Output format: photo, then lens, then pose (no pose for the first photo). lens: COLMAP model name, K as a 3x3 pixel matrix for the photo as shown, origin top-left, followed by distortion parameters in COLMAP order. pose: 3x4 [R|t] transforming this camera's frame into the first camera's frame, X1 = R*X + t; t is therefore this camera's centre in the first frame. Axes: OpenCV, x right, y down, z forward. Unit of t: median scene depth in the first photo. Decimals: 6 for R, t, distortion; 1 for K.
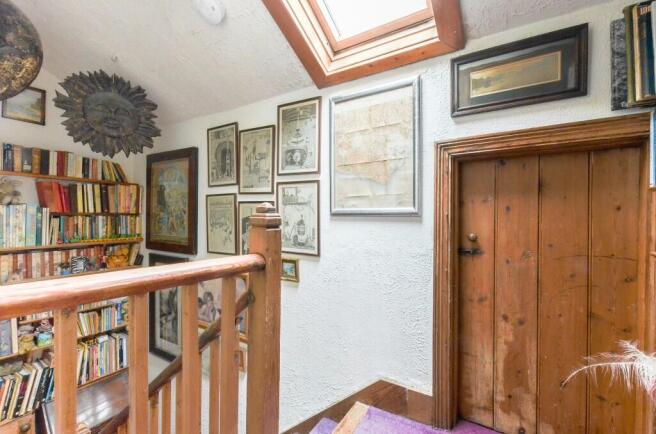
lens RADIAL K [[291.1, 0, 331.8], [0, 291.1, 213.9], [0, 0, 1]] dist [0.001202, -0.000440]
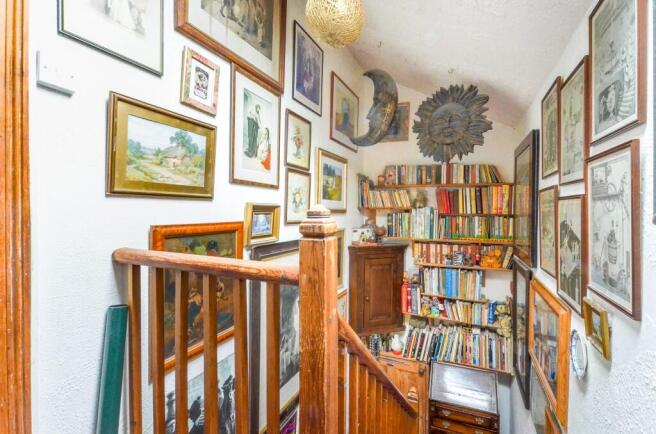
lens RADIAL K [[291.1, 0, 331.8], [0, 291.1, 213.9], [0, 0, 1]] dist [0.001202, -0.000440]
pose [[0.151100, 0.001954, -0.988517, 0.202924], [0.000411, 0.999998, 0.002039, -0.005991], [0.988518, -0.000714, 0.151098, 0.327204]]
